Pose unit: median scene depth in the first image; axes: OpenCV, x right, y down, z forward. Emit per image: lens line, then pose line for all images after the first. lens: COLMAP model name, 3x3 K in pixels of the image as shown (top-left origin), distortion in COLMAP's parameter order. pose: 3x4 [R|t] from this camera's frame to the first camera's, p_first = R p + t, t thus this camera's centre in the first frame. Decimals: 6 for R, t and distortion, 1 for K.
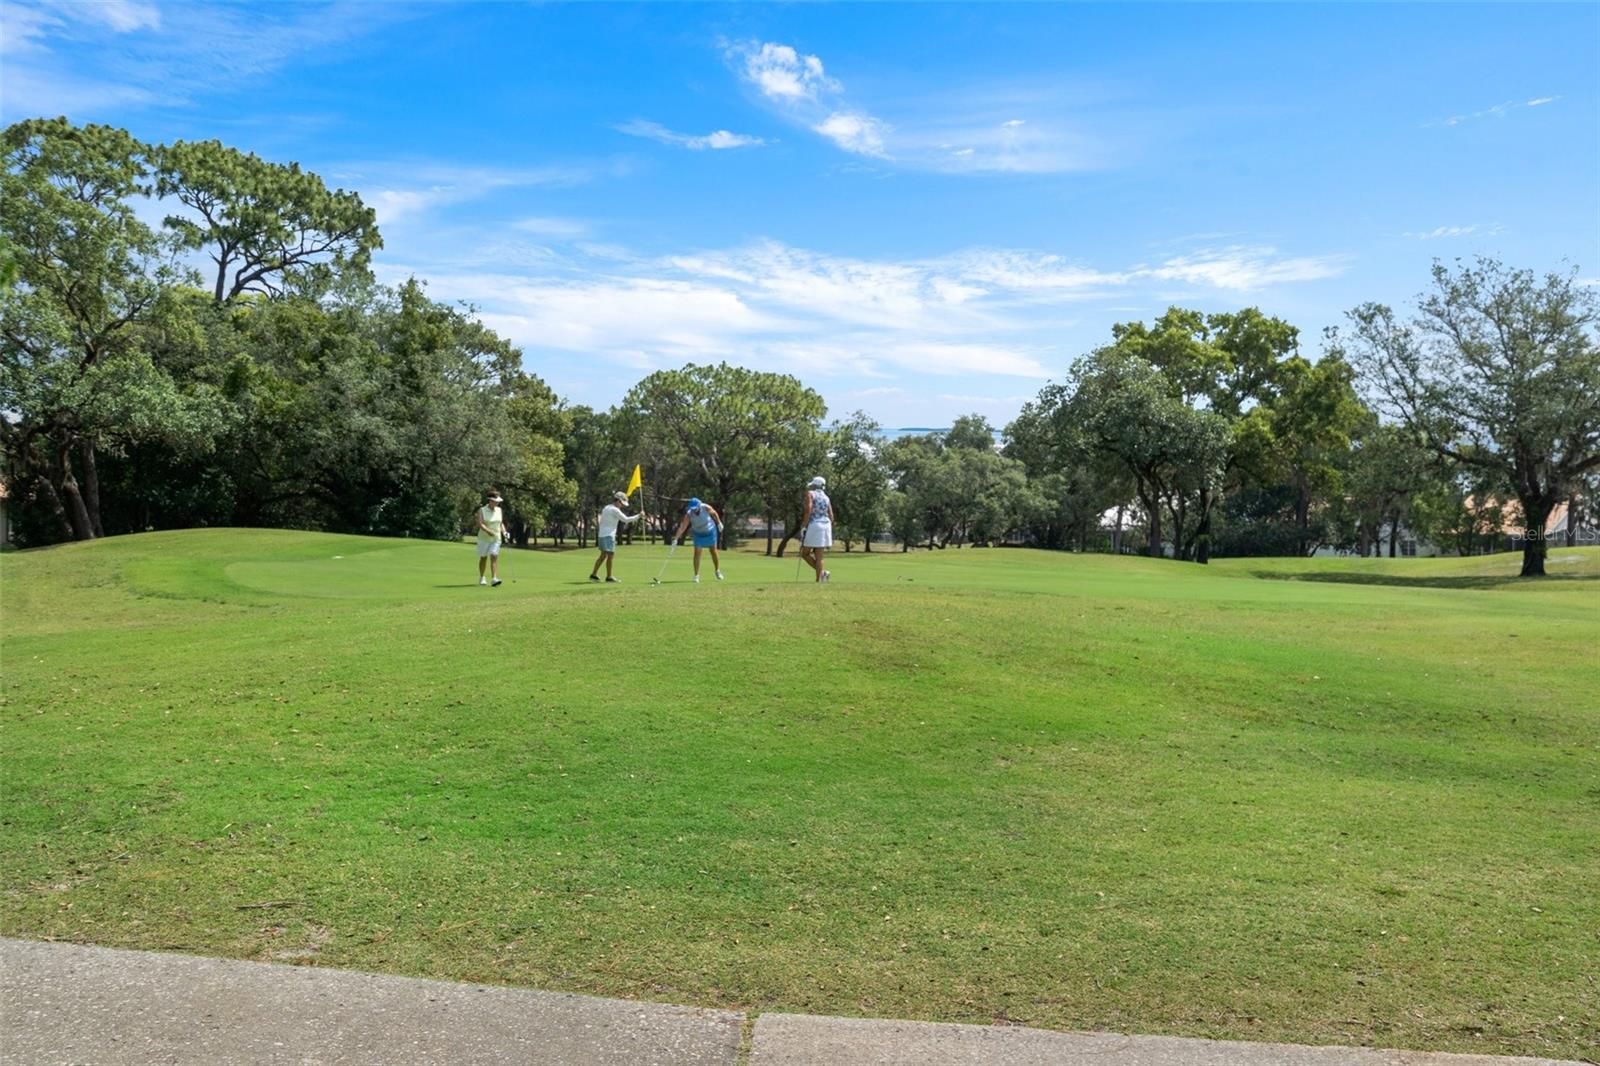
lens RADIAL K [[1476.4, 0, 800.0], [0, 1476.4, 533.0], [0, 0, 1]] dist [0.051118, 0.004980]
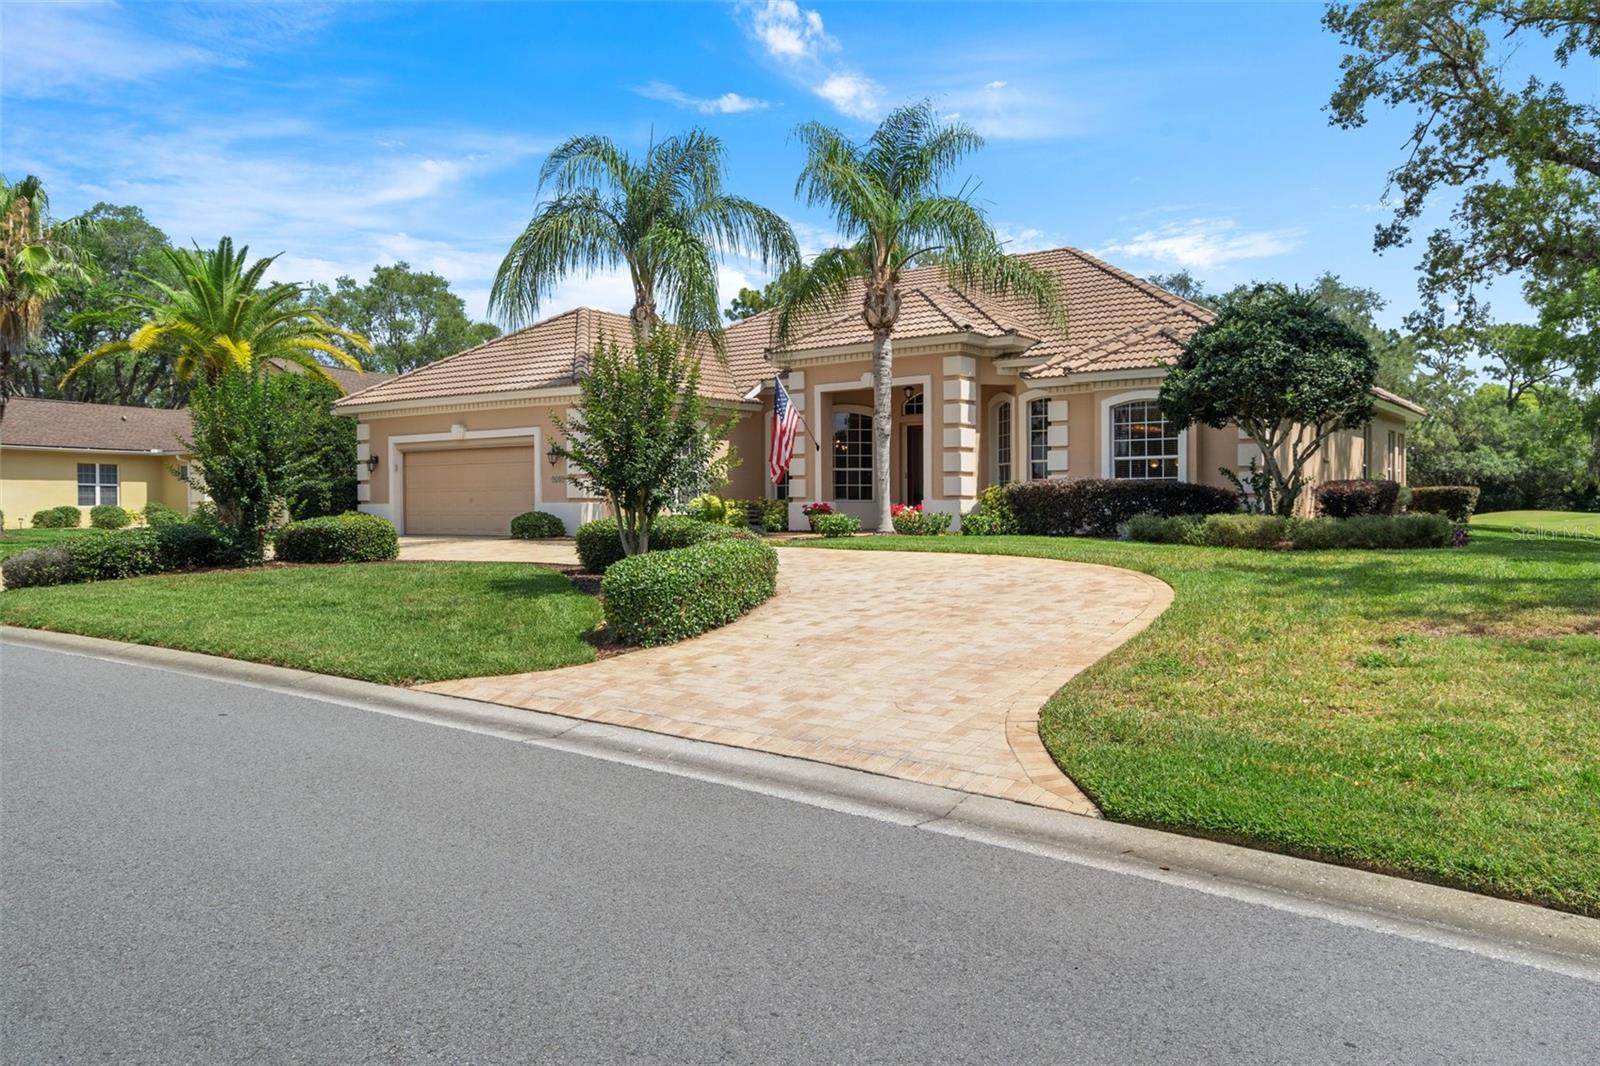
lens RADIAL K [[1178.5, 0, 800.0], [0, 1178.5, 533.0], [0, 0, 1]] dist [0.004242, 0.000735]
pose [[0.620090, -0.010118, -0.784465, 0.296703], [0.021825, 0.999752, 0.004357, -0.001412], [0.784227, -0.019822, 0.620158, -0.834576]]
